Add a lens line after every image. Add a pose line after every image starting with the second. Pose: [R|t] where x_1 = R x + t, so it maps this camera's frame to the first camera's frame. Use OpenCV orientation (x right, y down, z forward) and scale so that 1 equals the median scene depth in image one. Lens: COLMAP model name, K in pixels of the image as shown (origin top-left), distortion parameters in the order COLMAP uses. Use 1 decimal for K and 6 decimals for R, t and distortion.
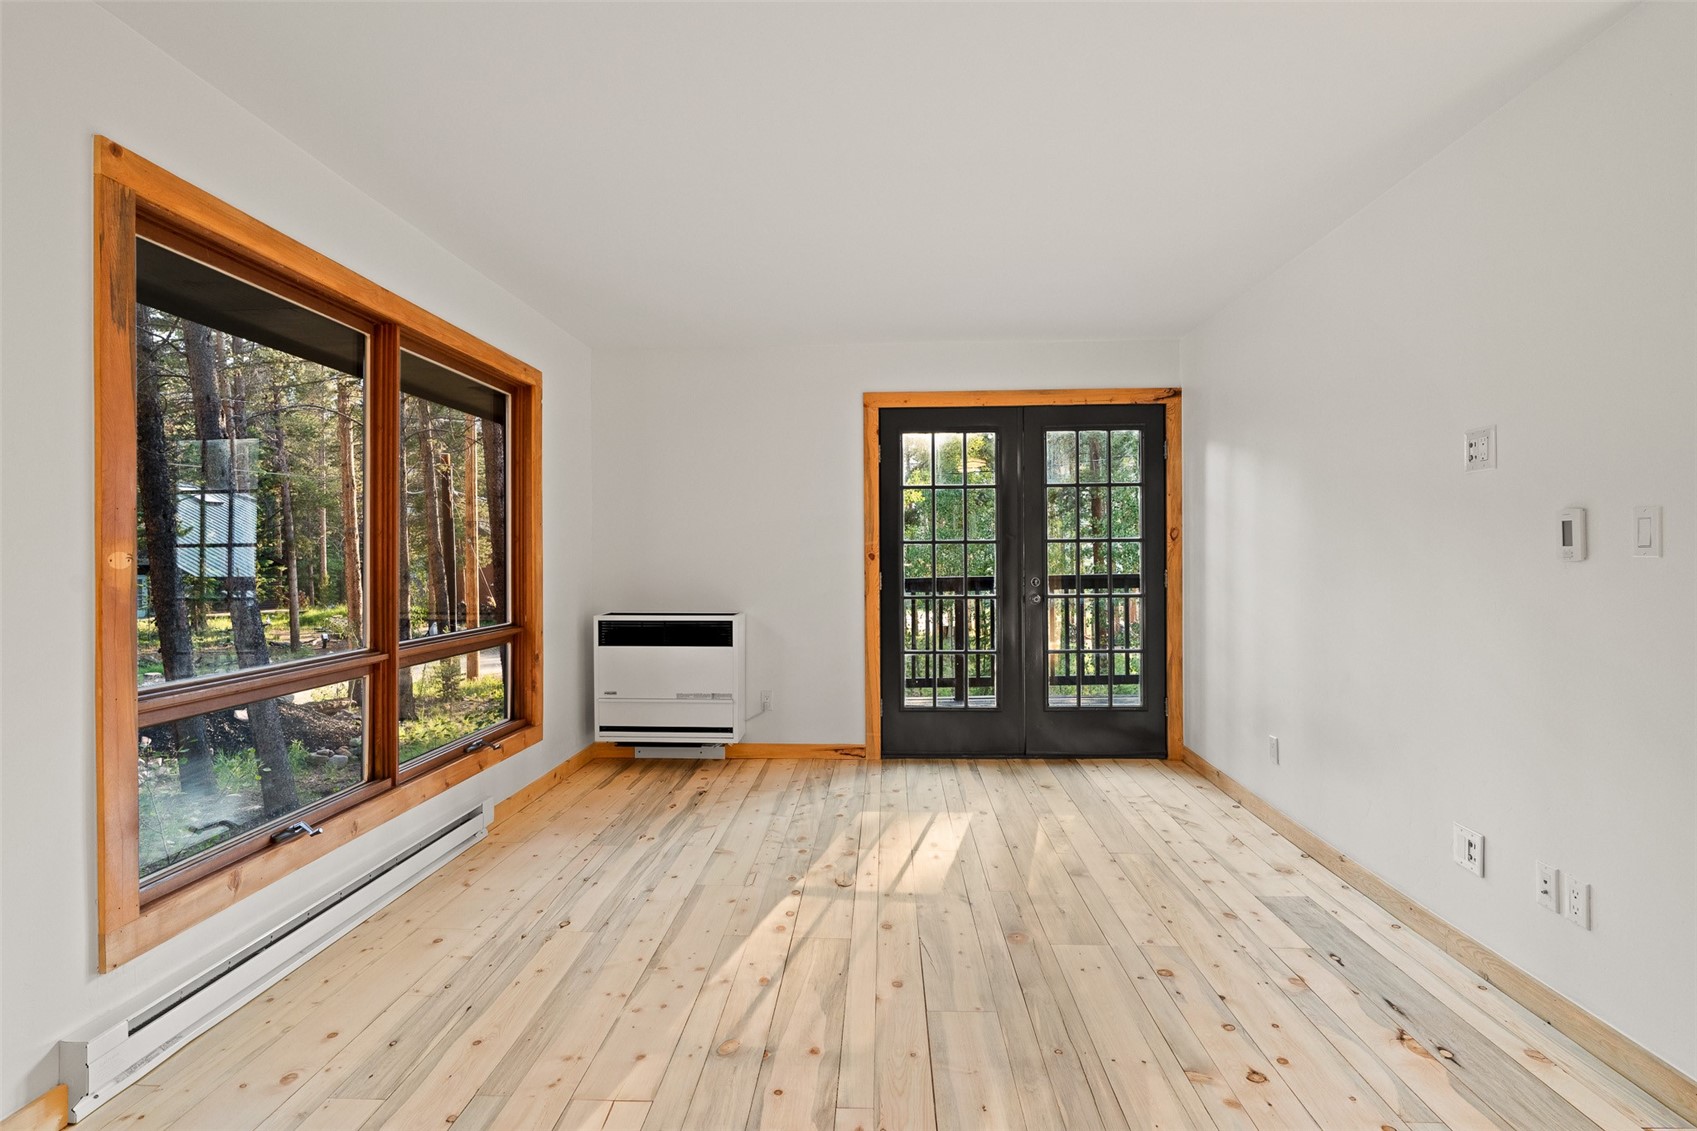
lens RADIAL K [[836.7, 0, 845.7], [0, 836.7, 561.4], [0, 0, 1]] dist [-0.010369, 0.003478]
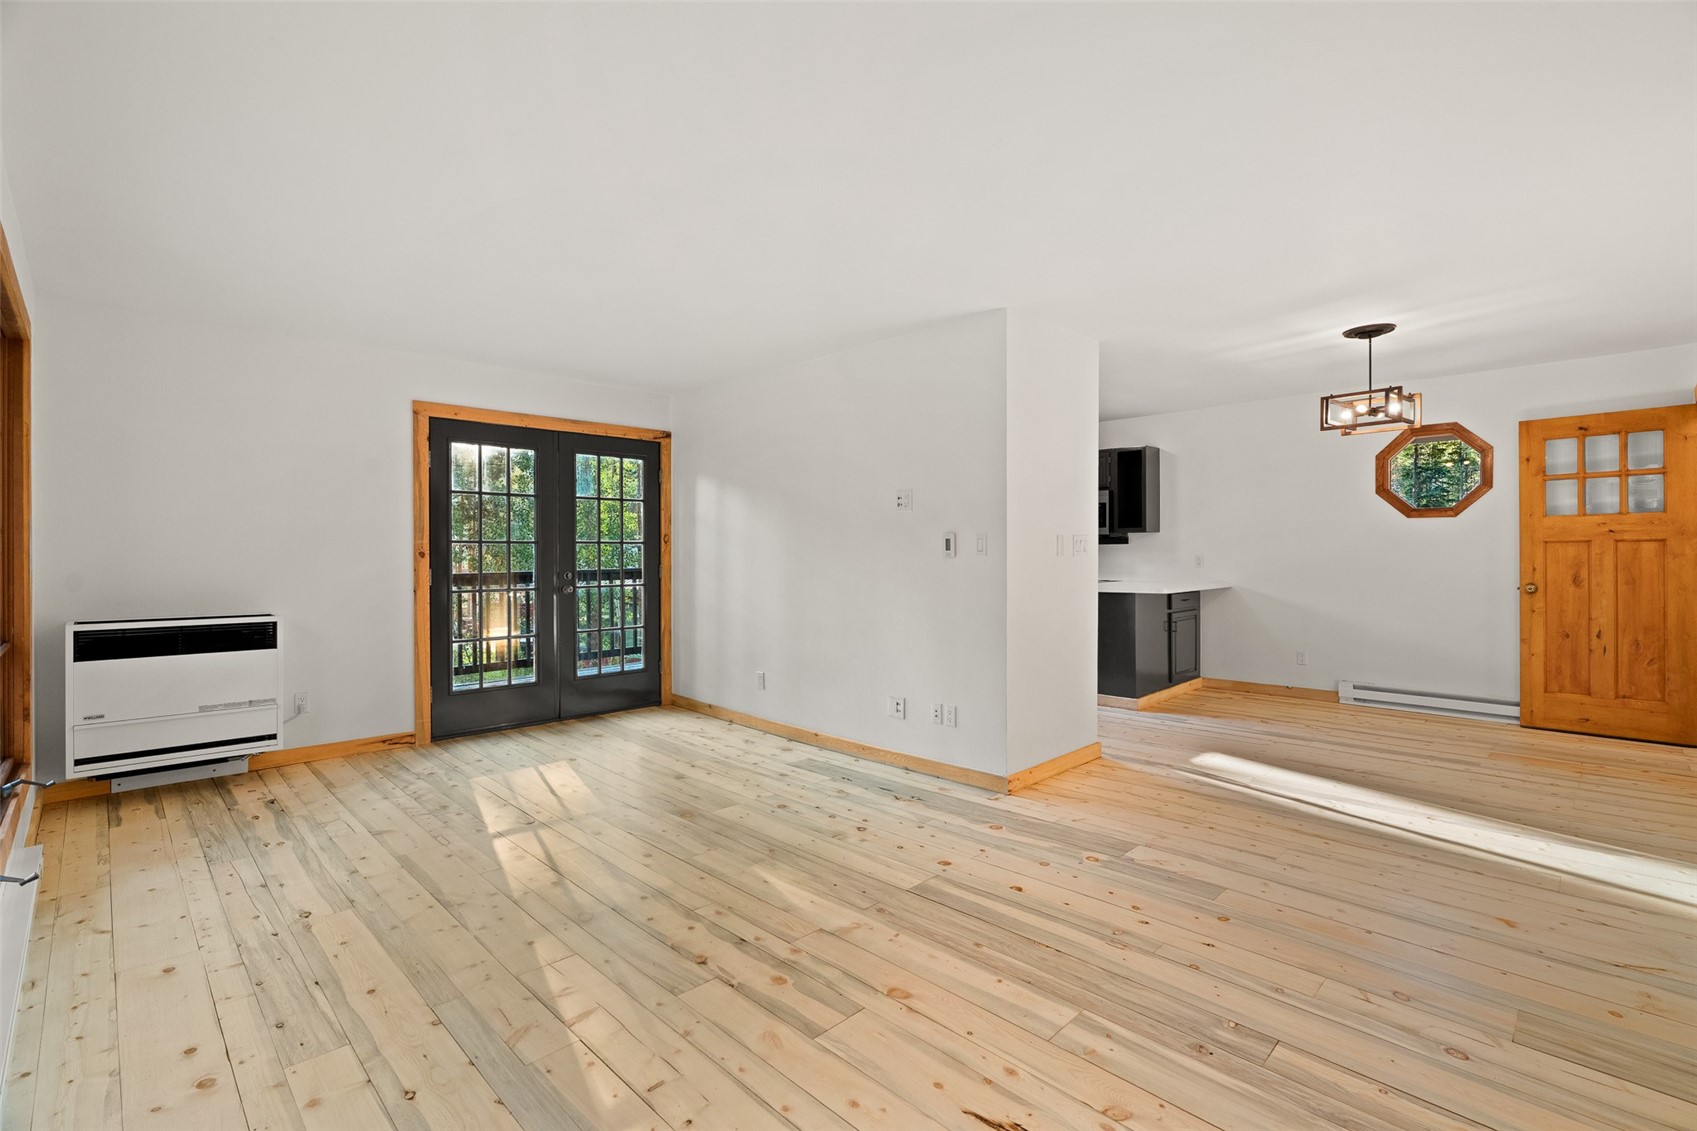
lens RADIAL K [[771.6, 0, 850.6], [0, 771.6, 564.9], [0, 0, 1]] dist [-0.016975, 0.005648]
pose [[0.675272, -0.005564, 0.737548, -0.483705], [0.001809, 0.999981, 0.005887, 0.004169], [-0.737567, -0.002641, 0.675269, -0.098126]]
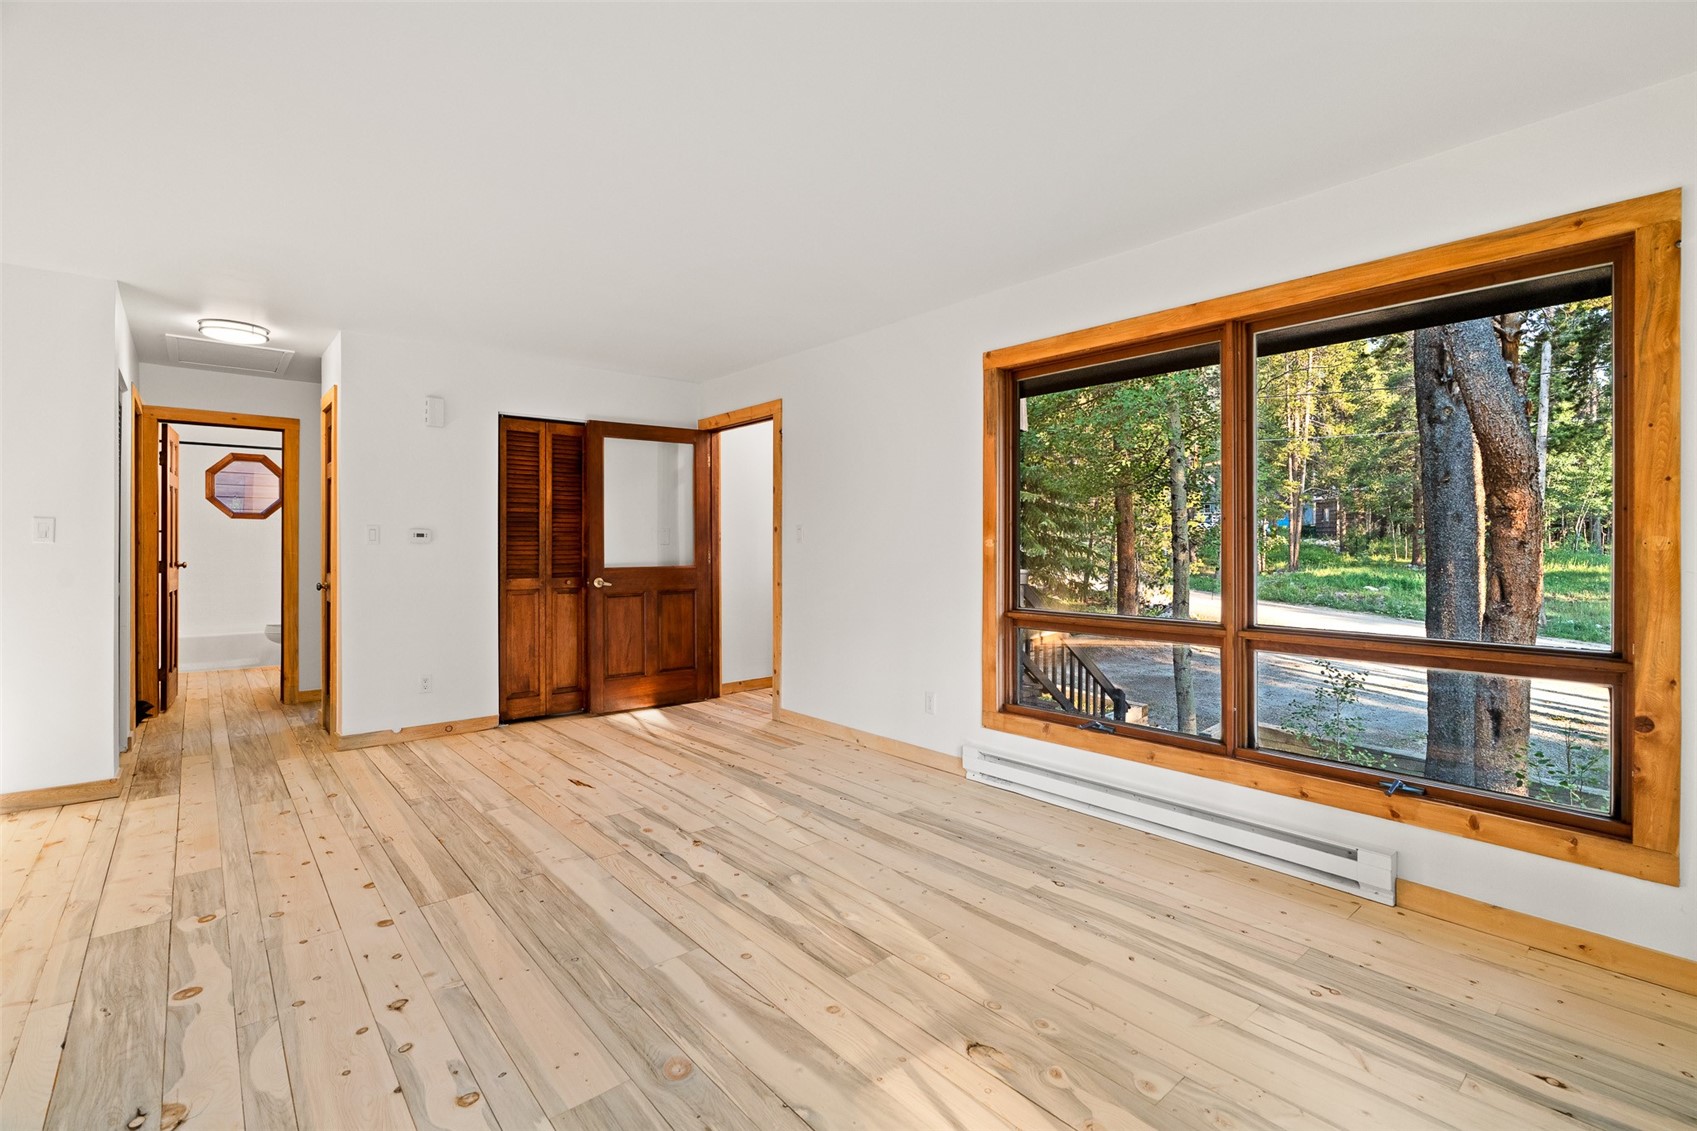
lens RADIAL K [[771.6, 0, 855.8], [0, 771.6, 548.9], [0, 0, 1]] dist [-0.016975, 0.005648]
pose [[-0.724972, 0.011498, -0.688683, 0.445820], [0.000353, 0.999867, 0.016322, -0.010275], [0.688778, 0.011590, -0.724879, 1.291598]]
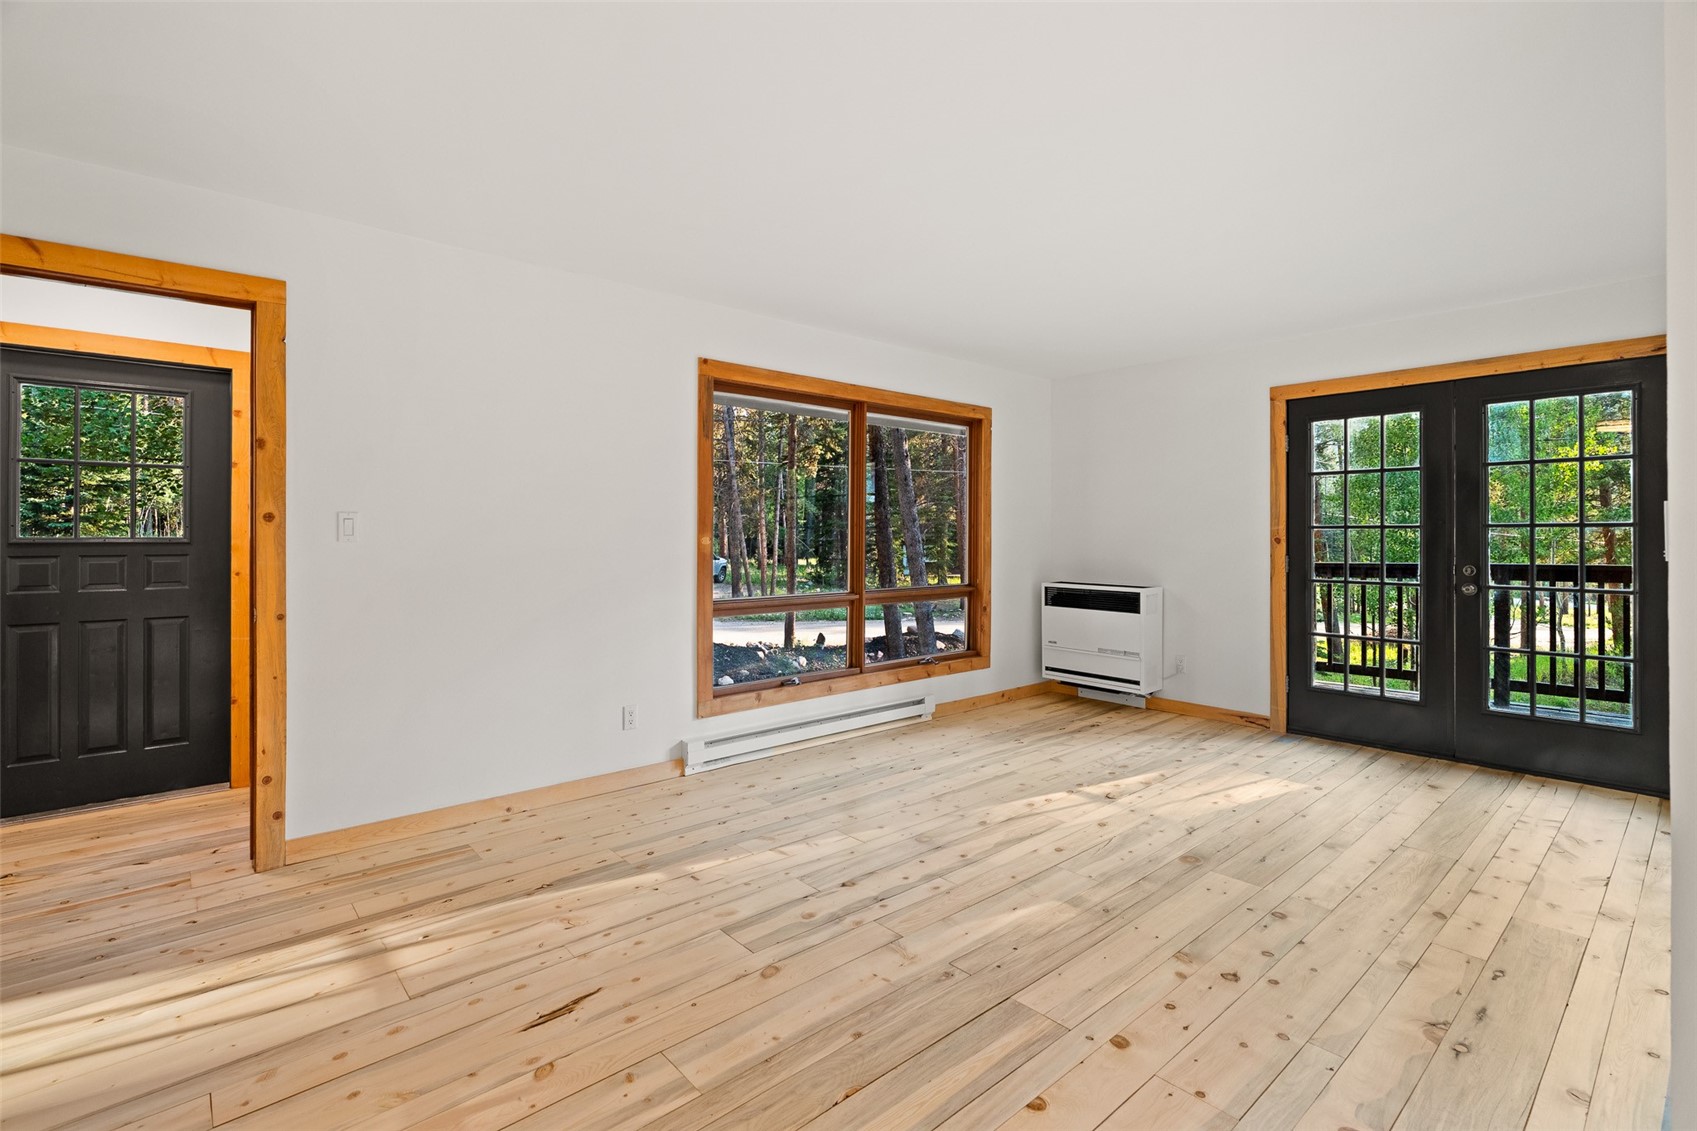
lens RADIAL K [[771.6, 0, 844.3], [0, 771.6, 541.2], [0, 0, 1]] dist [-0.016975, 0.005648]
pose [[0.689238, 0.012610, -0.724425, 0.538201], [-0.009197, 0.999920, 0.008656, -0.012886], [0.724477, 0.000696, 0.689299, -0.107386]]
